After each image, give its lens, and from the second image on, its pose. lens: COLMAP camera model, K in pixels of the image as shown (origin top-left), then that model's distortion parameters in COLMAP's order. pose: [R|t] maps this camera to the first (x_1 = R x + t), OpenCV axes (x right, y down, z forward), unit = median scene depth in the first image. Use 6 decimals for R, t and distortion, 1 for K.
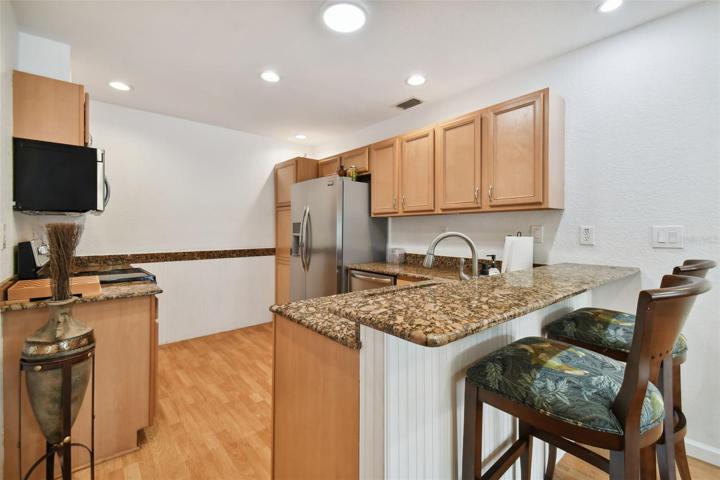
lens RADIAL K [[322.8, 0, 361.5], [0, 322.8, 235.2], [0, 0, 1]] dist [0.000846, -0.000728]
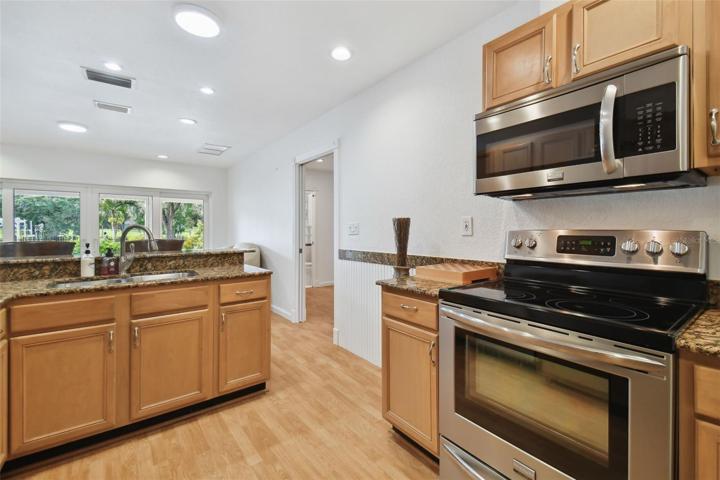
lens RADIAL K [[322.8, 0, 359.5], [0, 322.8, 234.0], [0, 0, 1]] dist [0.000846, -0.000728]
pose [[-0.997798, -0.003179, 0.066249, -0.648112], [-0.002374, 0.999922, 0.012230, 0.010926], [-0.066283, 0.012045, -0.997728, 2.013777]]
